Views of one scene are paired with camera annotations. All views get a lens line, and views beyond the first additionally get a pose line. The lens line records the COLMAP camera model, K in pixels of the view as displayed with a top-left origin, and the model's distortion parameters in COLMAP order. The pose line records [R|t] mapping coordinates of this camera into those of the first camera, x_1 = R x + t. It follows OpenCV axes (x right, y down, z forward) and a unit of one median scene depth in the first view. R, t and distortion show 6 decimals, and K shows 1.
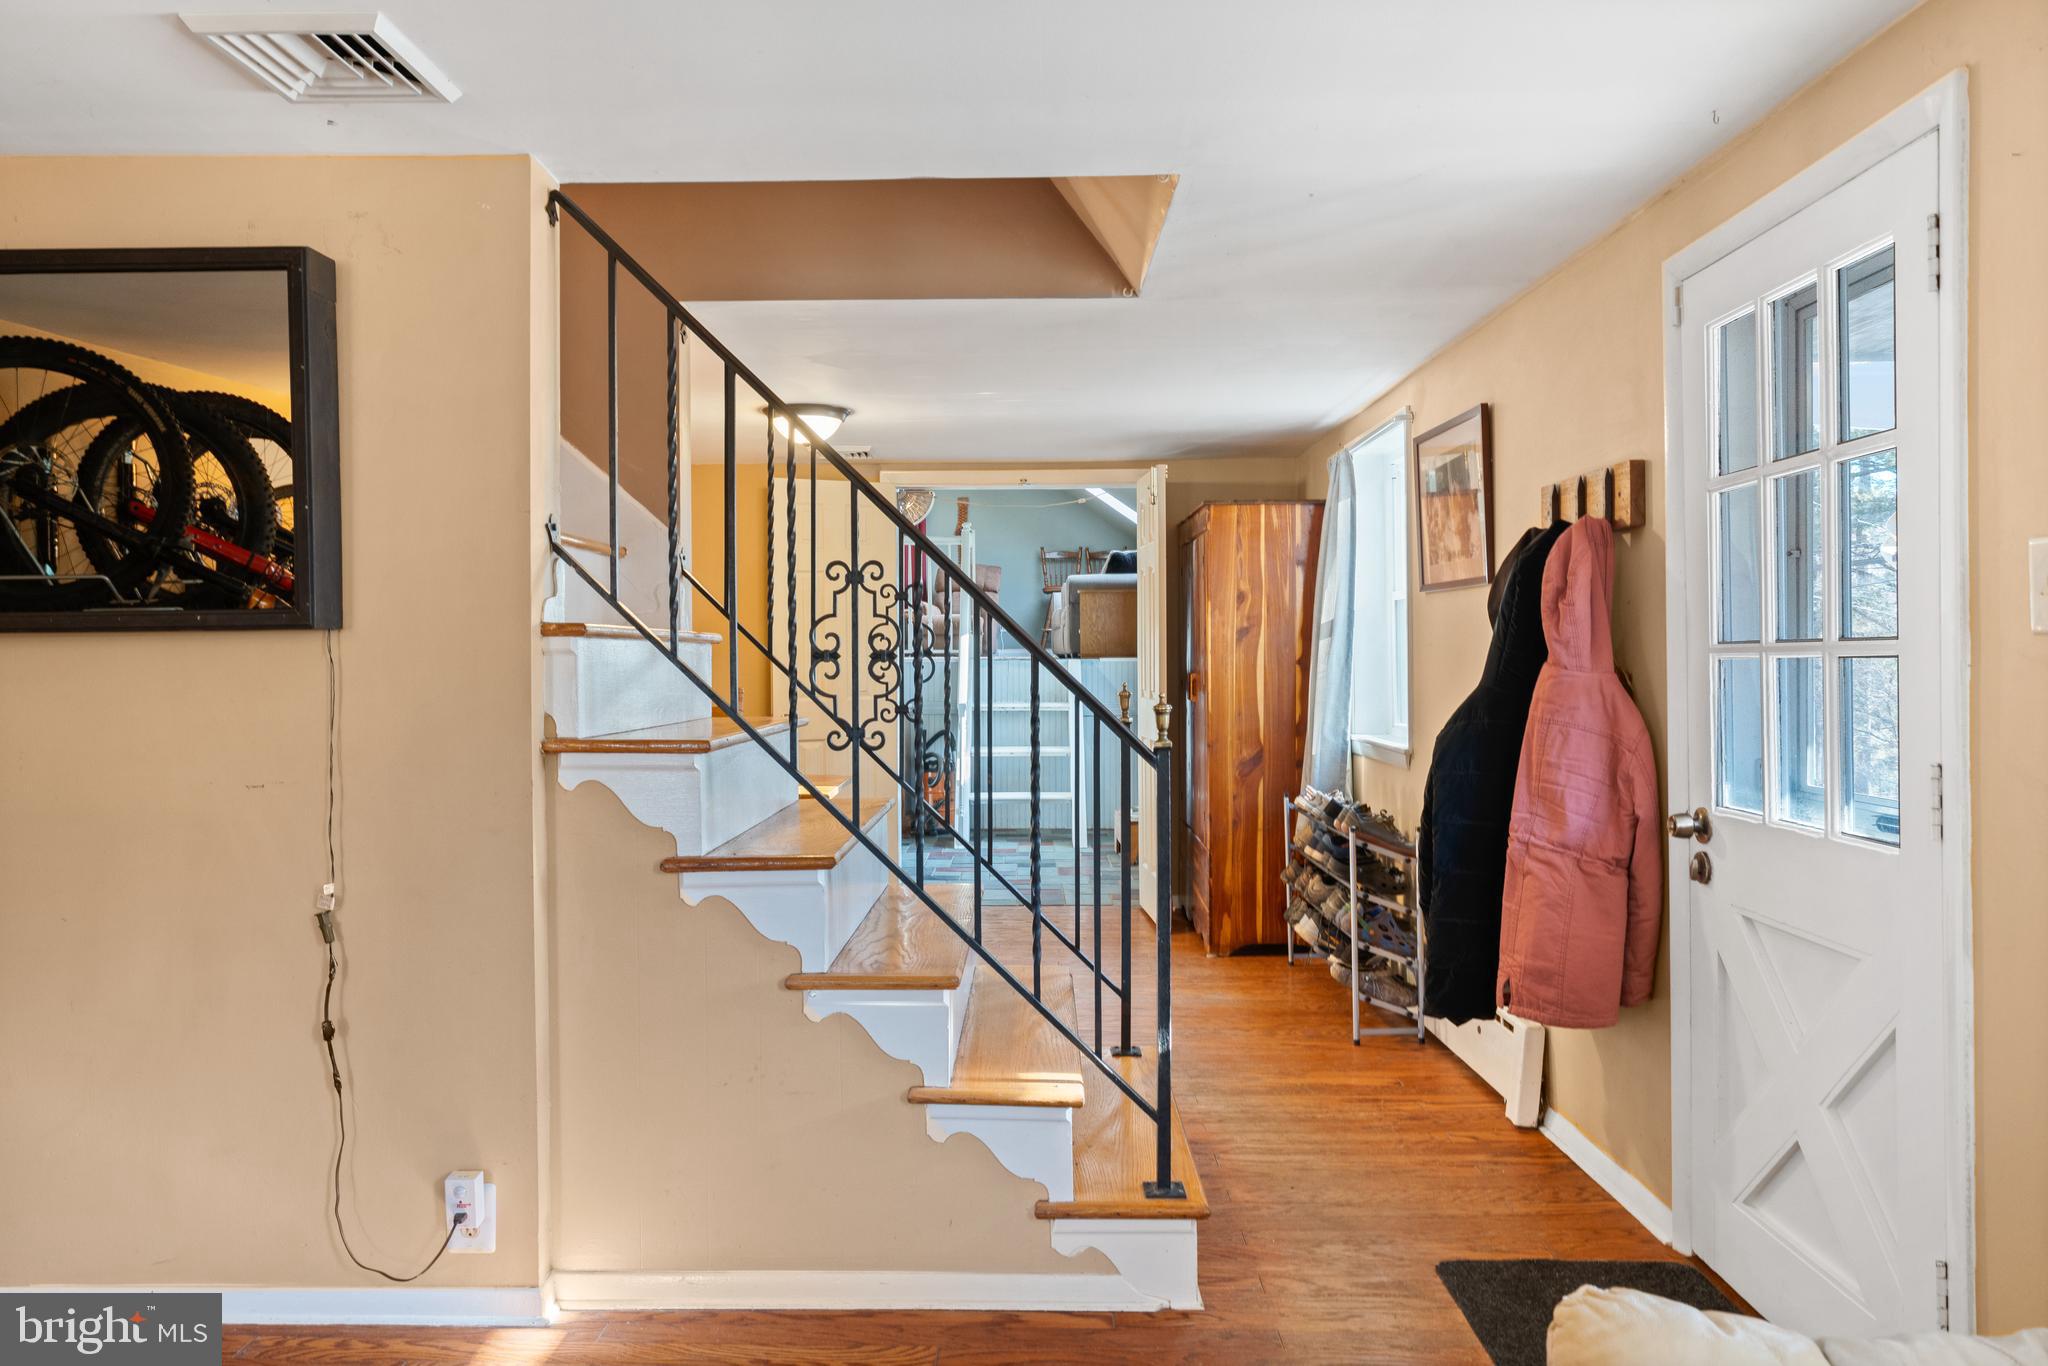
lens RADIAL K [[1399.5, 0, 1019.0], [0, 1399.5, 670.3], [0, 0, 1]] dist [0.001357, 0.005388]
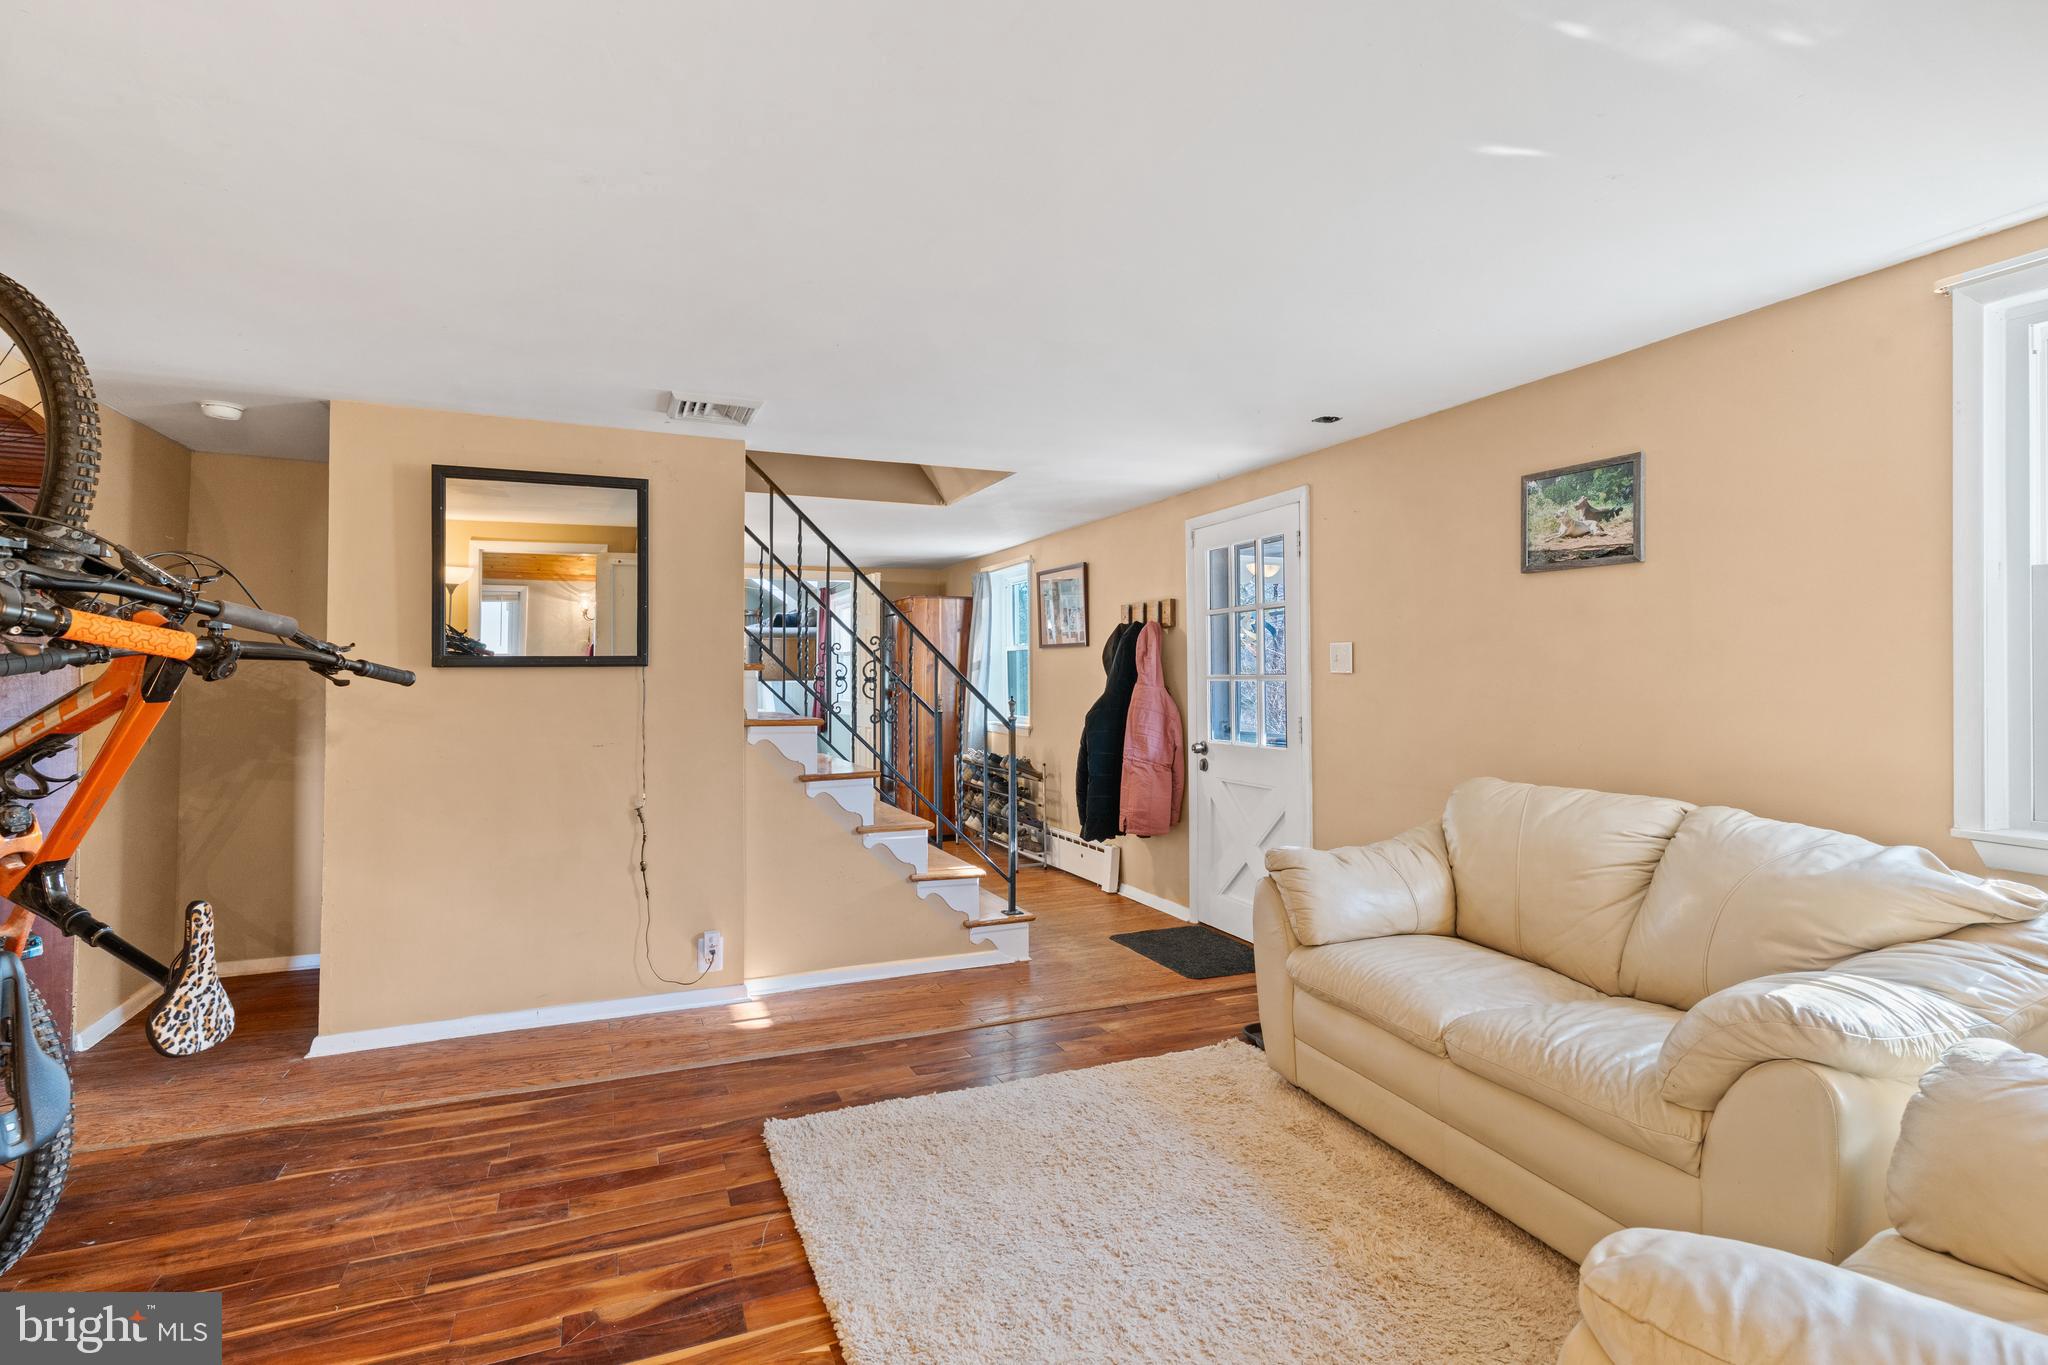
lens RADIAL K [[985.0, 0, 1026.6], [0, 985.0, 677.9], [0, 0, 1]] dist [-0.001188, 0.001188]
pose [[0.908892, 0.001869, 0.417027, -0.492941], [0.002908, 0.999937, -0.010819, 0.003689], [-0.417021, 0.011046, 0.908830, -0.432552]]
